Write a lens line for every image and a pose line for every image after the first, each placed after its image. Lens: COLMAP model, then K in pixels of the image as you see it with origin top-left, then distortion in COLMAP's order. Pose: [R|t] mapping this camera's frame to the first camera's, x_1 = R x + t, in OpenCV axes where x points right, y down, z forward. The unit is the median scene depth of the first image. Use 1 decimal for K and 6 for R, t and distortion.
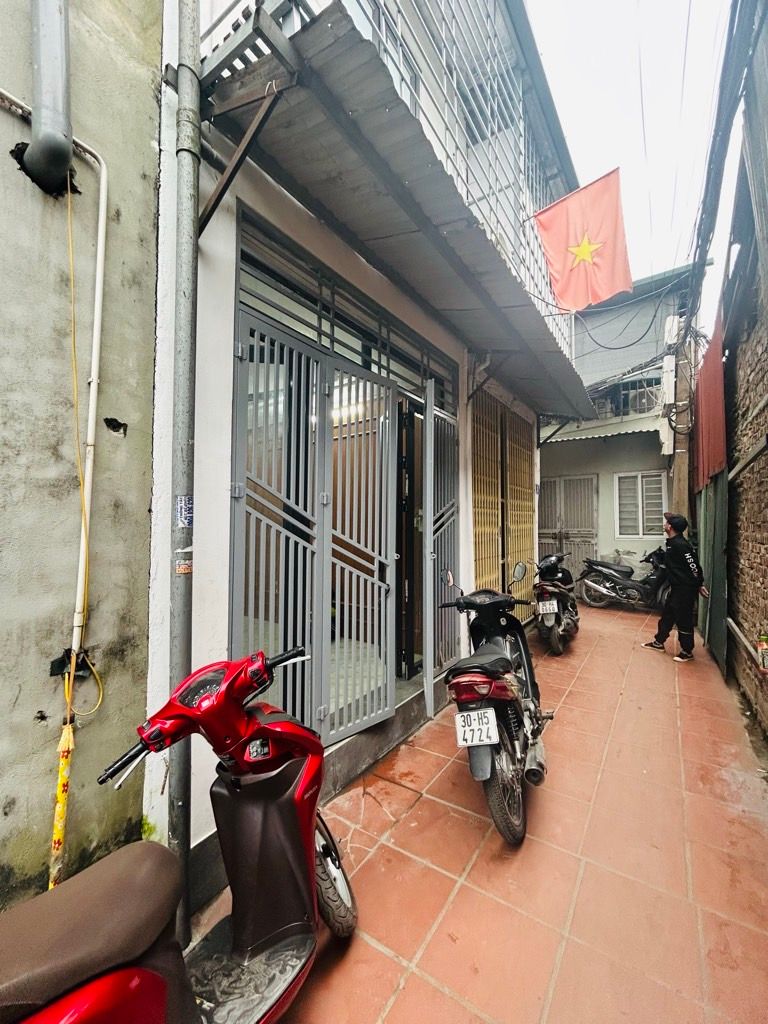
lens RADIAL K [[419.2, 0, 384.0], [0, 419.2, 512.0], [0, 0, 1]] dist [0.001178, -0.000158]
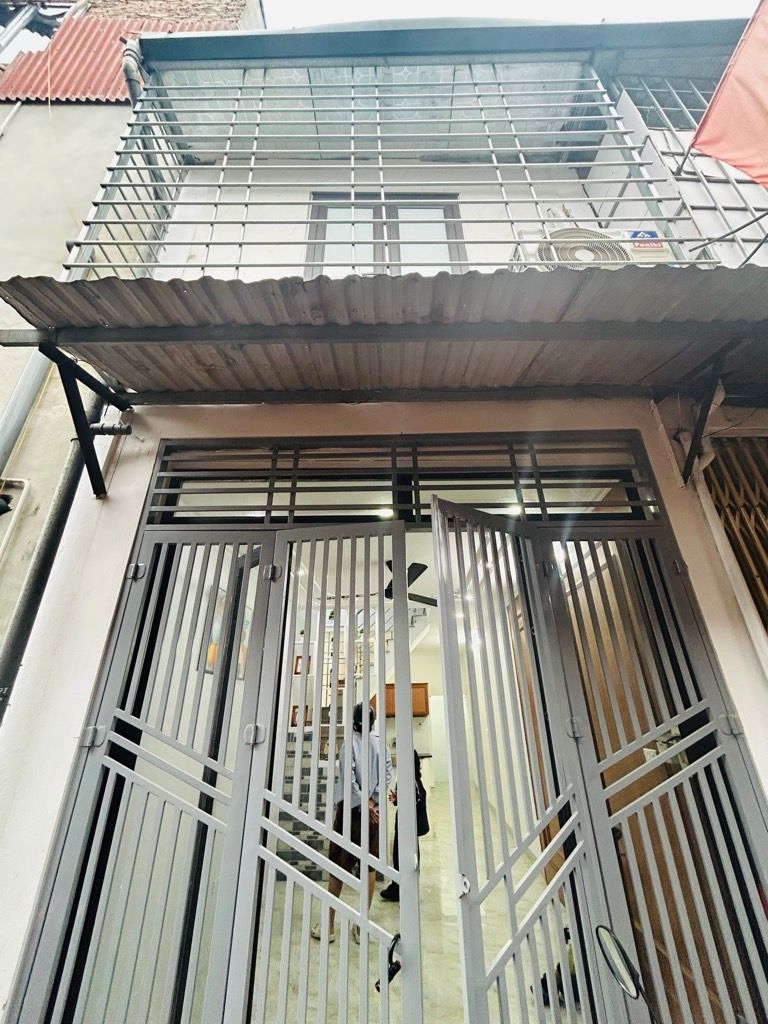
lens RADIAL K [[419.2, 0, 384.0], [0, 419.2, 512.0], [0, 0, 1]] dist [0.001178, -0.000158]
pose [[0.561138, -0.369685, -0.740579, 0.573896], [0.038533, 0.905416, -0.422772, -0.060084], [0.826825, 0.208697, 0.522309, 0.730770]]
